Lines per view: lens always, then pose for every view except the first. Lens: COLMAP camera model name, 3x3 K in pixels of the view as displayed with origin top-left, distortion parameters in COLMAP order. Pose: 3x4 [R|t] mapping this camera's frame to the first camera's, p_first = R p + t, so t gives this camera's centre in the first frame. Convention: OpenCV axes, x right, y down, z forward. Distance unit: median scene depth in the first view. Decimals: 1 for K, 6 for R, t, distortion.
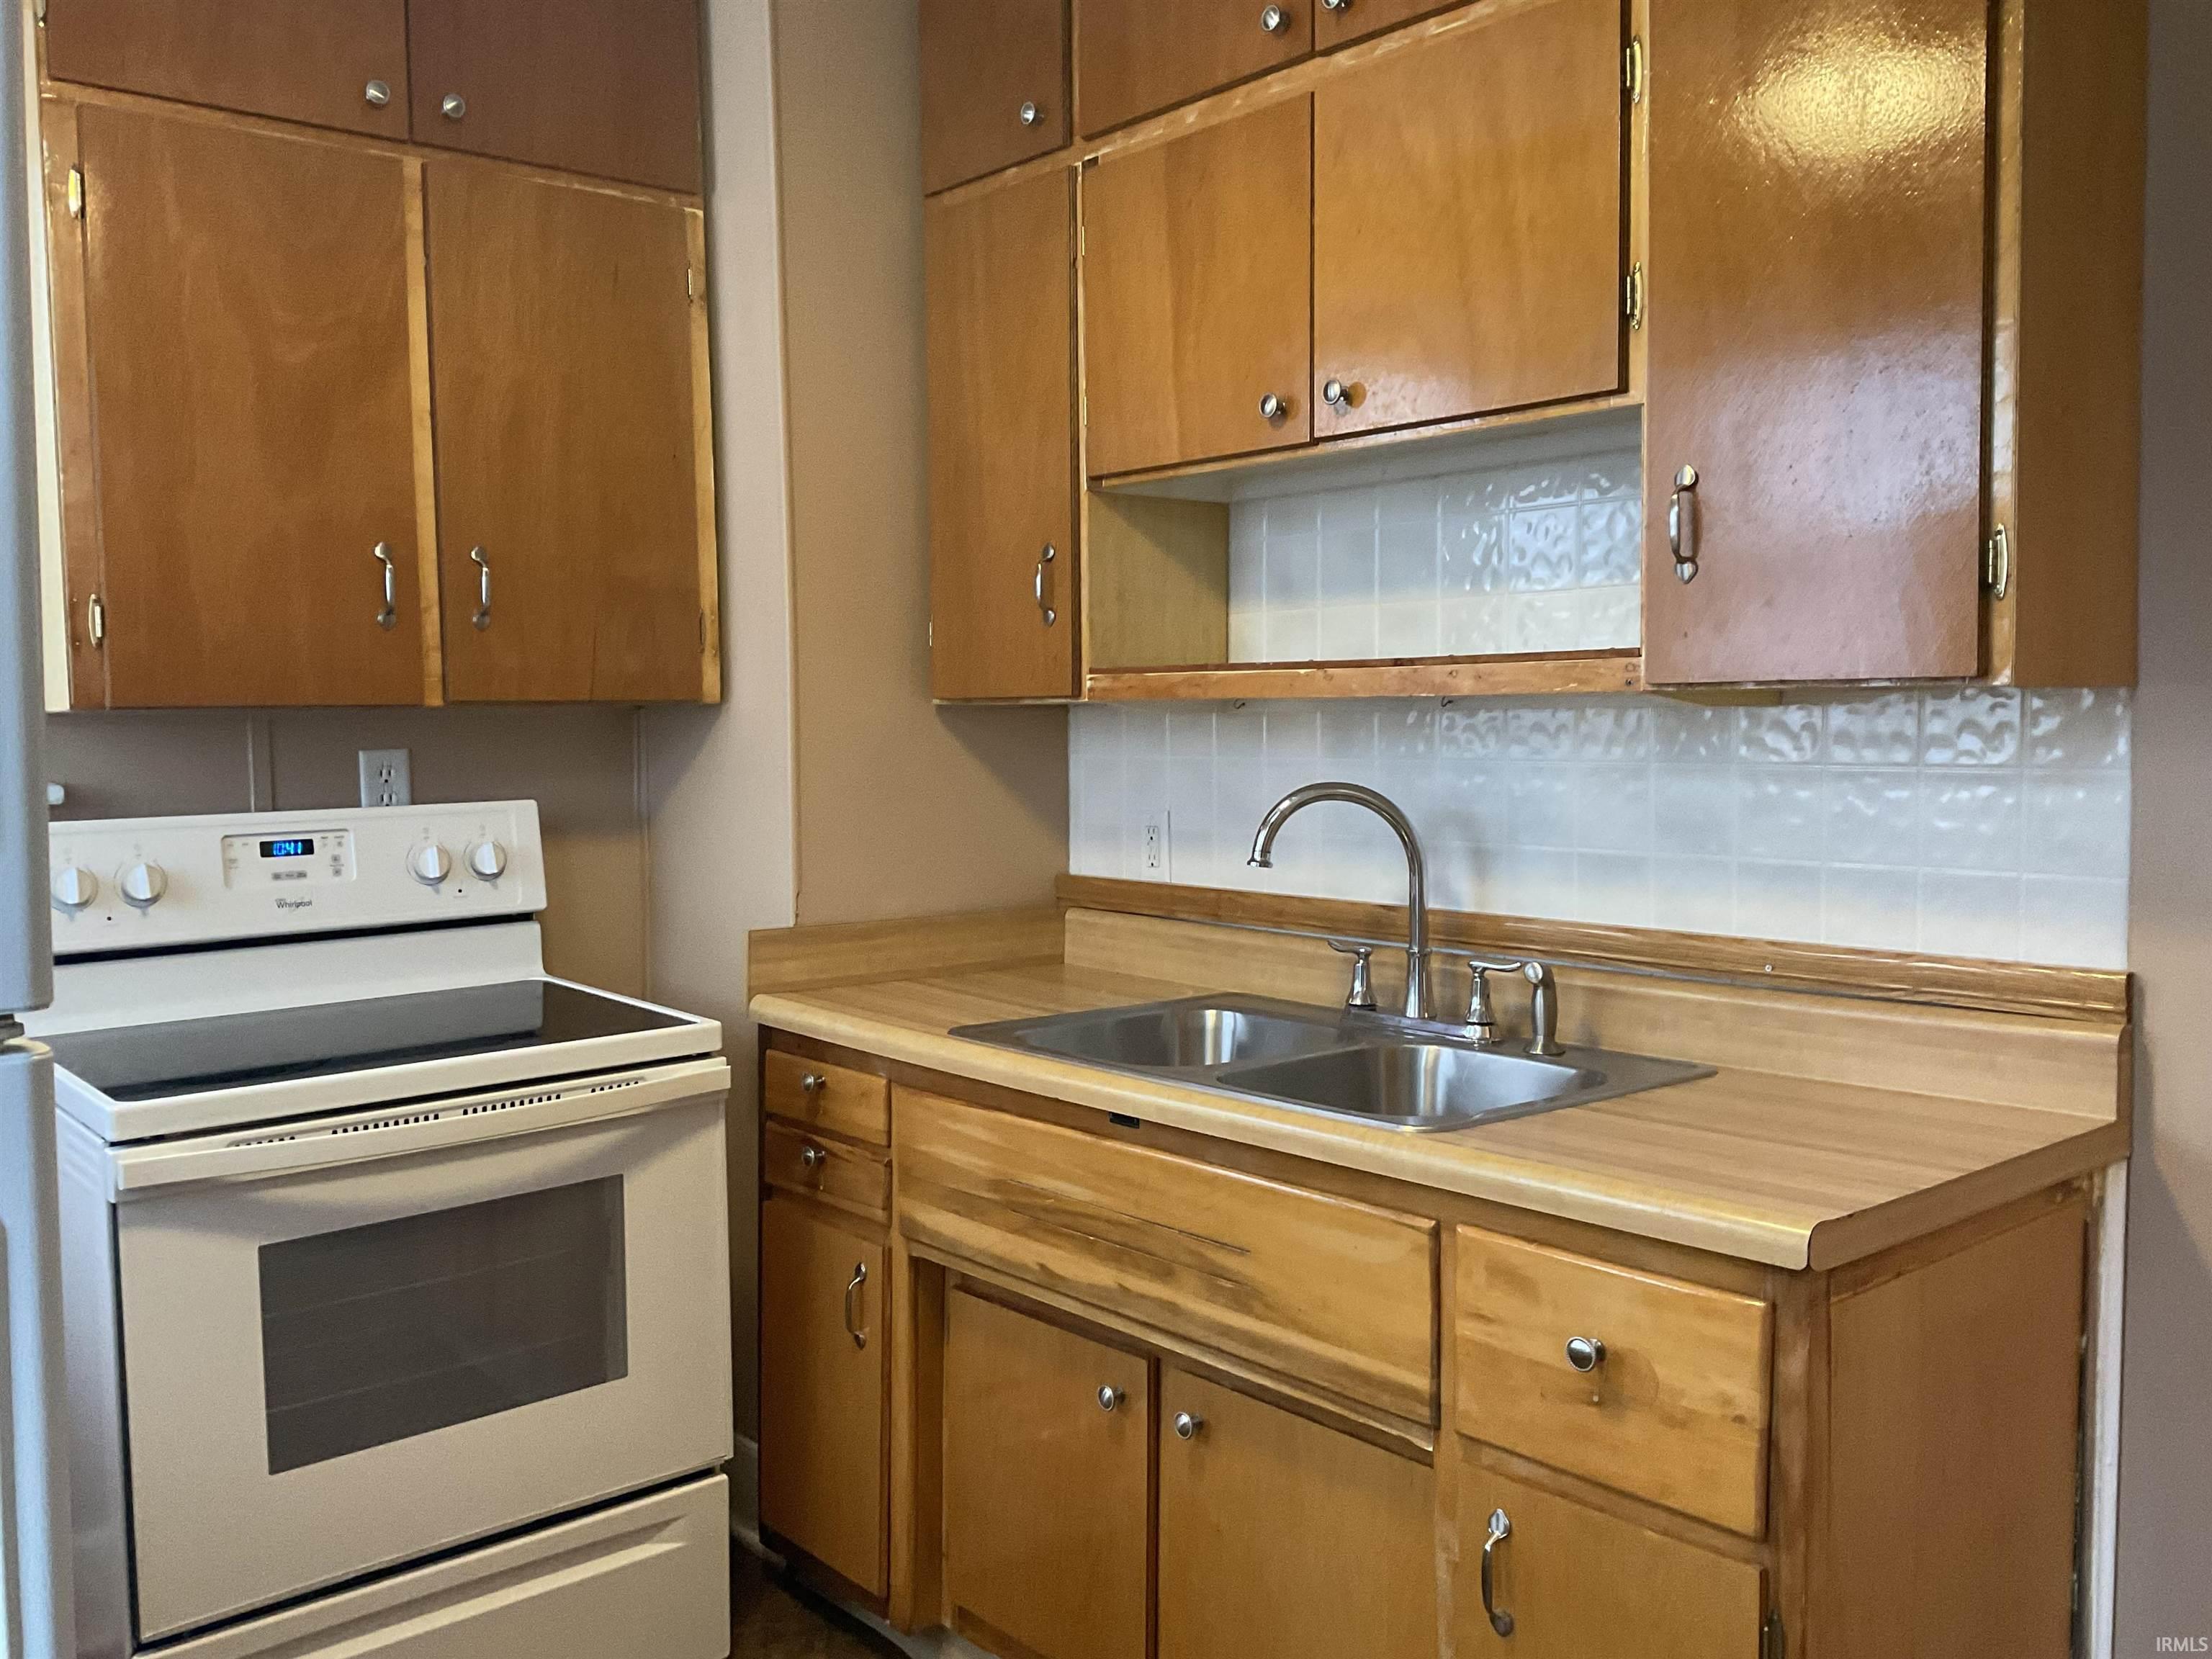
lens RADIAL K [[1943.3, 0, 1106.0], [0, 1943.3, 829.5], [0, 0, 1]] dist [0.075015, 0.003651]
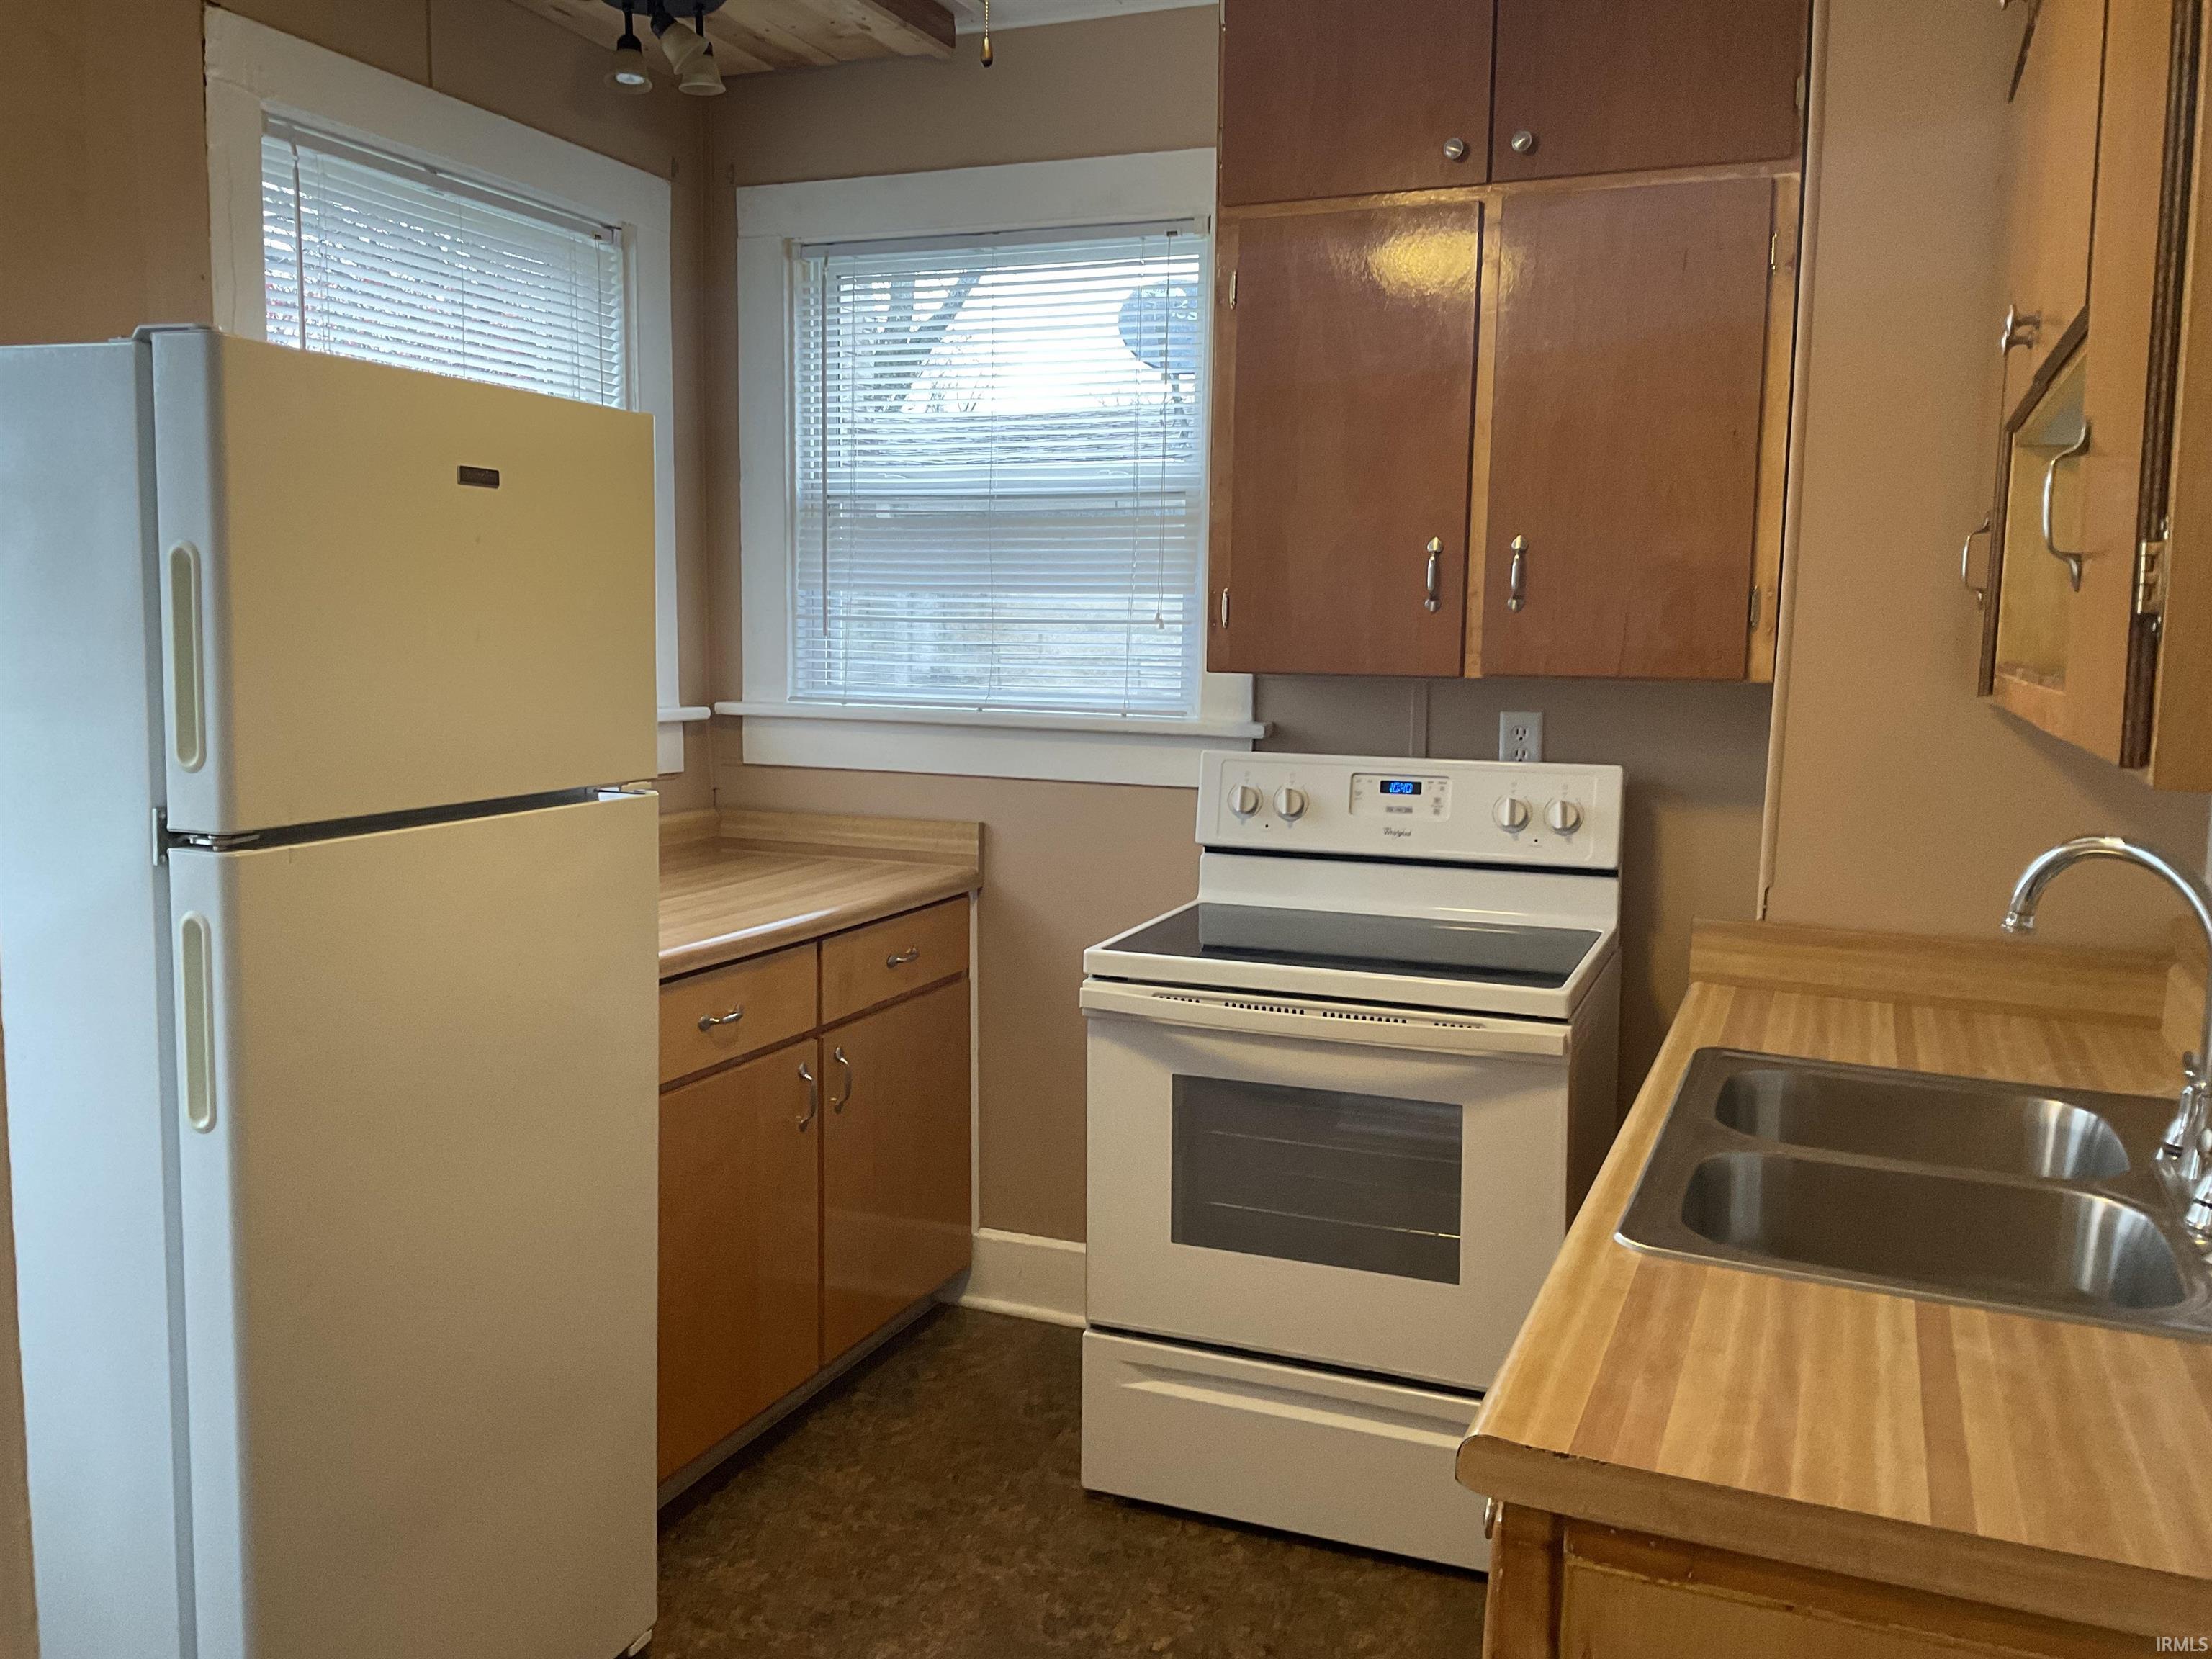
lens RADIAL K [[1856.5, 0, 1106.0], [0, 1856.5, 829.5], [0, 0, 1]] dist [0.132626, -0.272335]
pose [[0.439473, 0.115506, -0.890799, 0.546017], [-0.083729, 0.992648, 0.087405, -0.051038], [0.894345, 0.036173, 0.445913, 0.316284]]
